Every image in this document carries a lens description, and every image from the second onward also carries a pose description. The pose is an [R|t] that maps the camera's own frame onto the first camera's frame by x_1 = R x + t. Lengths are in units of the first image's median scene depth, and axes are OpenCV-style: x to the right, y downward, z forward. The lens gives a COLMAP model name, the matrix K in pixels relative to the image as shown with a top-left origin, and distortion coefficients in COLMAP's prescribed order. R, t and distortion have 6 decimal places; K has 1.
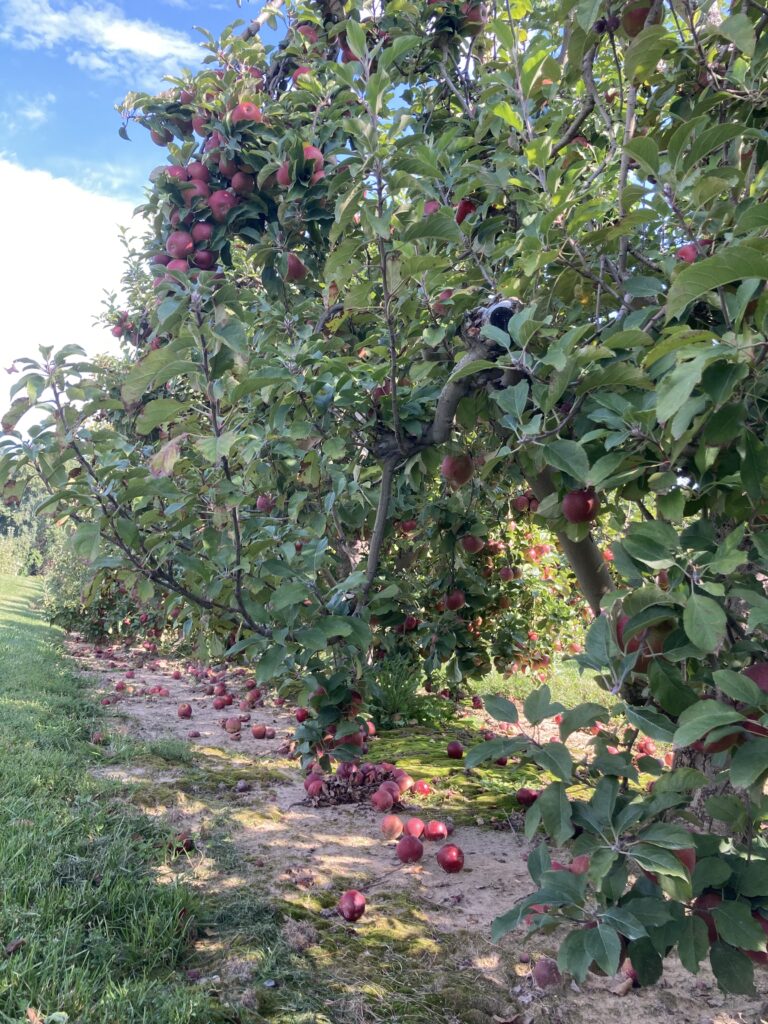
lens RADIAL K [[830.2, 0, 381.1], [0, 830.2, 510.8], [0, 0, 1]] dist [0.049119, 0.004879]
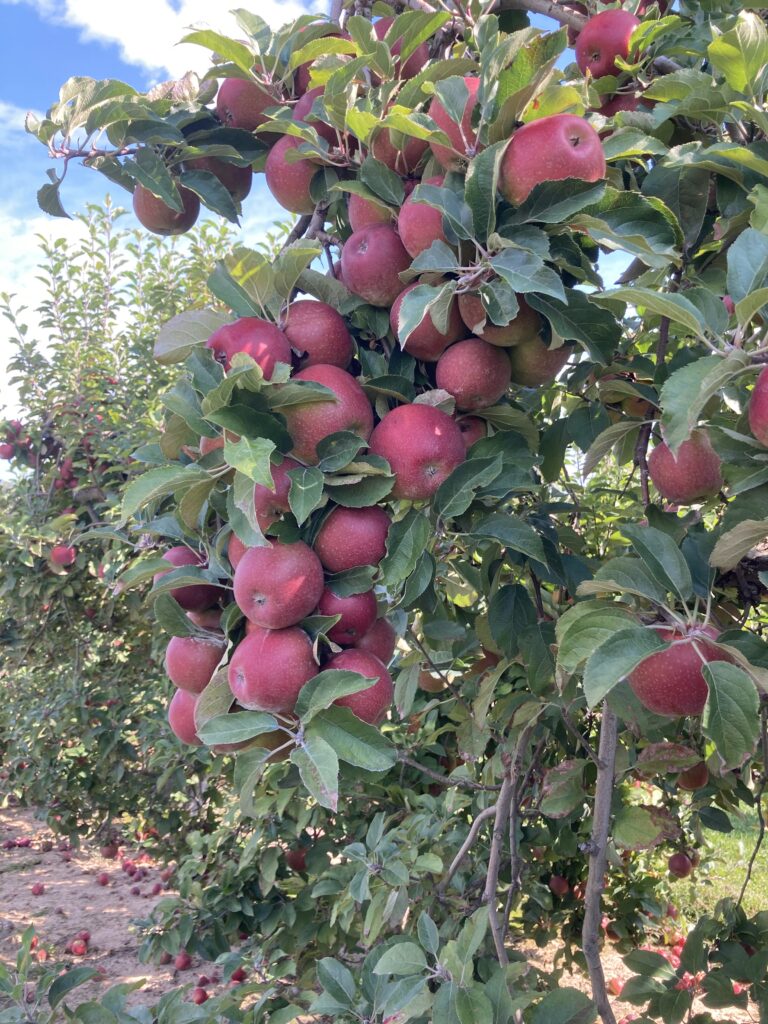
lens RADIAL K [[830.2, 0, 386.8], [0, 830.2, 513.7], [0, 0, 1]] dist [0.049119, 0.004879]
pose [[0.990844, -0.045507, 0.127110, -0.220192], [0.047190, 0.998833, -0.010264, -0.311424], [-0.126494, 0.016168, 0.991836, 0.647160]]
